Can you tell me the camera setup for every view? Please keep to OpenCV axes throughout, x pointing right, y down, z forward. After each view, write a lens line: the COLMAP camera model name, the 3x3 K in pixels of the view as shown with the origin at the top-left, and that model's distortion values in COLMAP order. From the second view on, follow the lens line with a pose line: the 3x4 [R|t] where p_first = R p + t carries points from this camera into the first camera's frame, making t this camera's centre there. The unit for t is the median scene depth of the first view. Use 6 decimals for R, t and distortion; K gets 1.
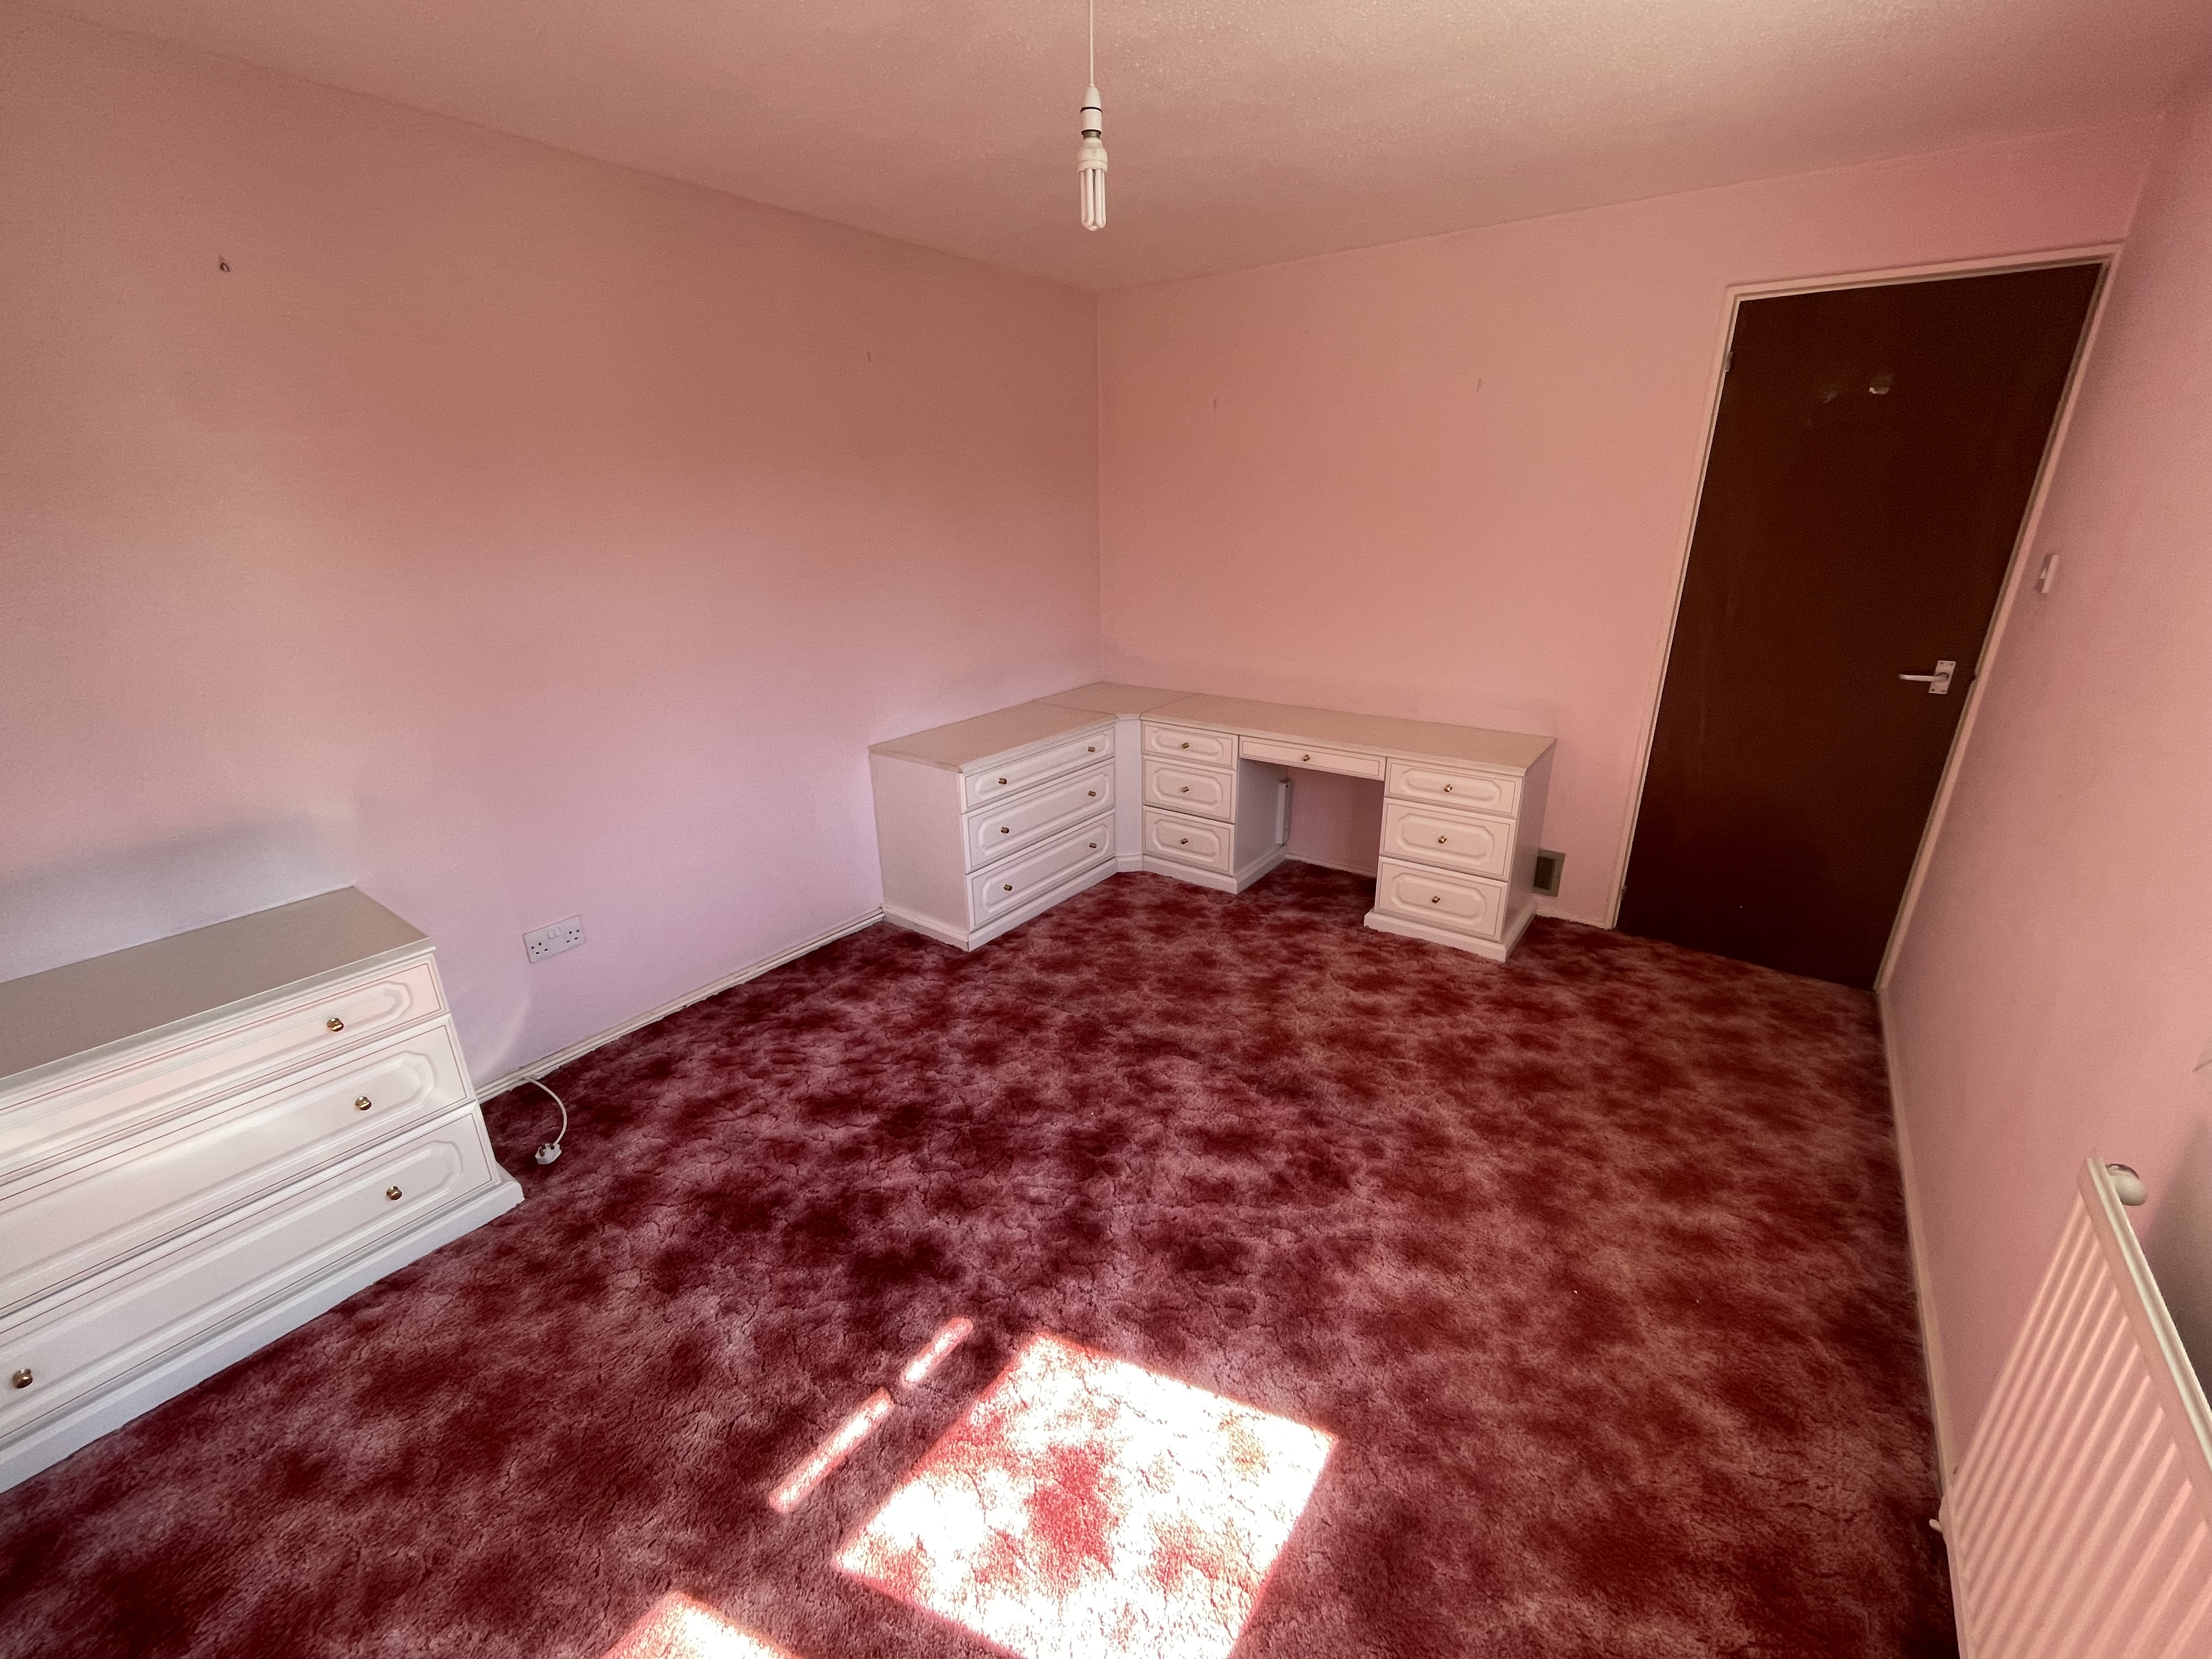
lens RADIAL K [[905.9, 0, 1100.4], [0, 905.9, 816.7], [0, 0, 1]] dist [-0.004498, -0.000386]
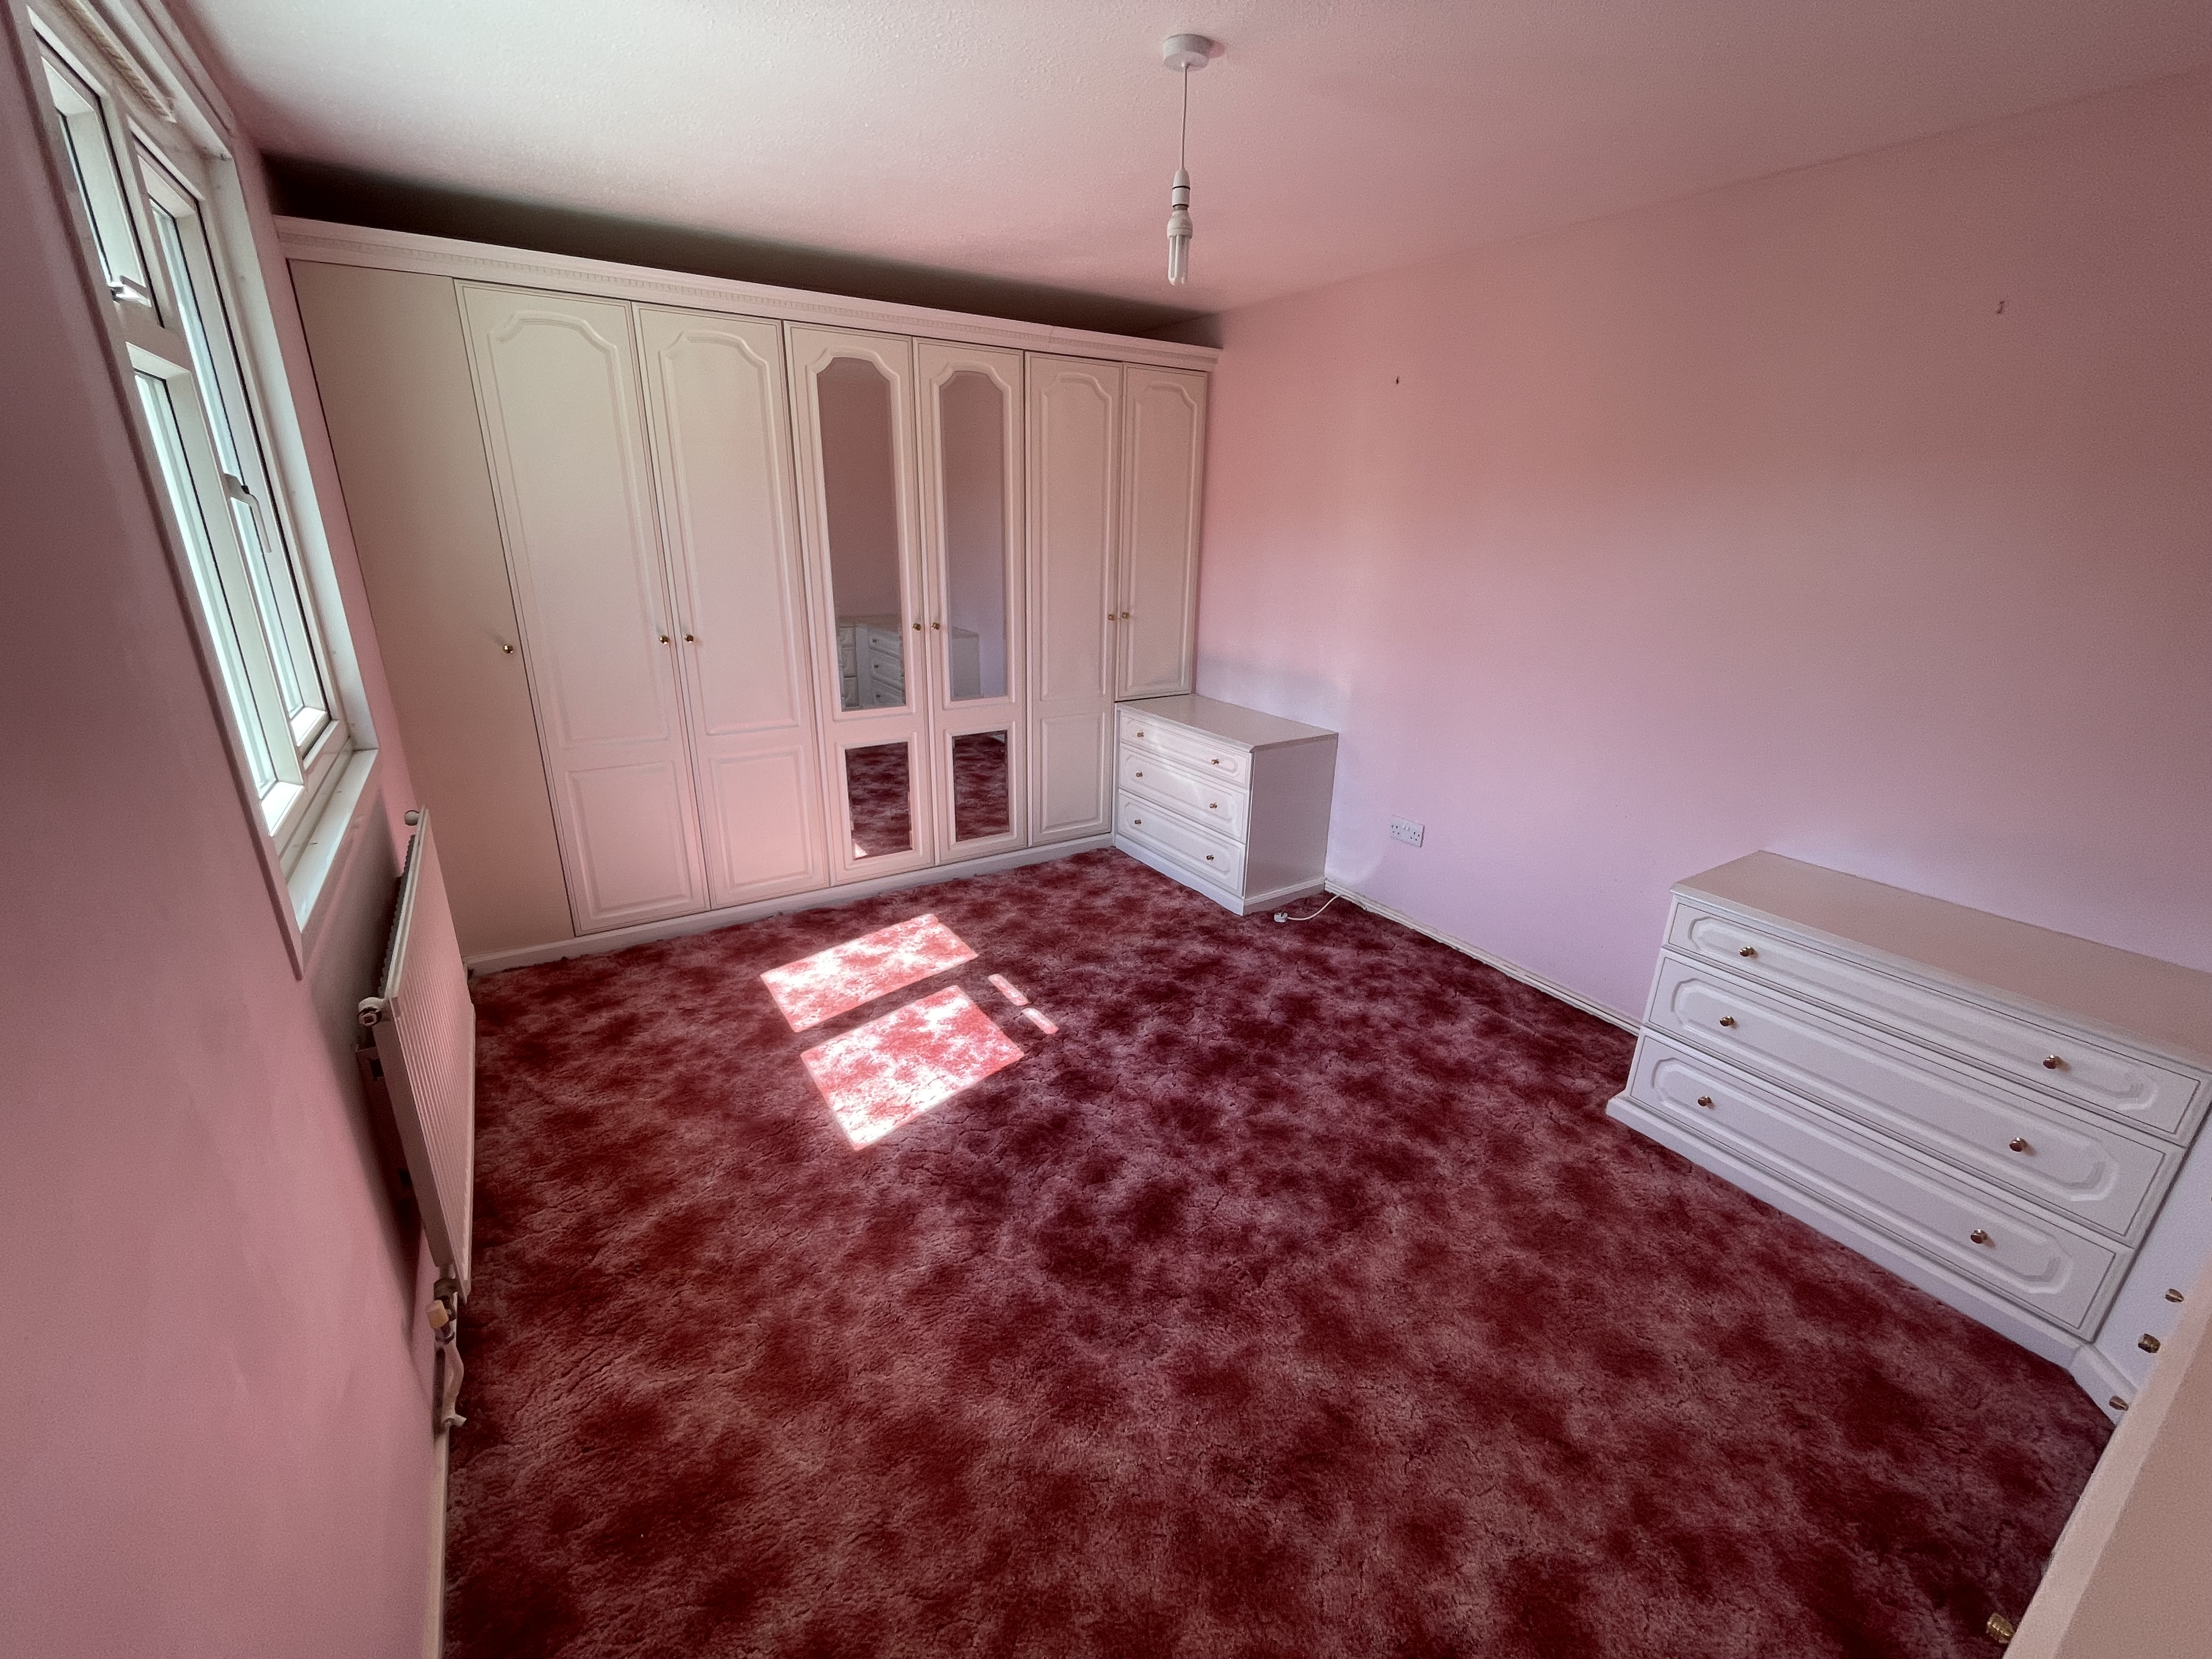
lens RADIAL K [[905.9, 0, 1101.2], [0, 905.9, 829.4], [0, 0, 1]] dist [-0.004498, -0.000386]
pose [[-0.355727, 0.313668, -0.880381, 0.955903], [-0.328658, 0.839845, 0.432024, -0.381293], [0.874895, 0.443027, -0.195666, 1.083536]]
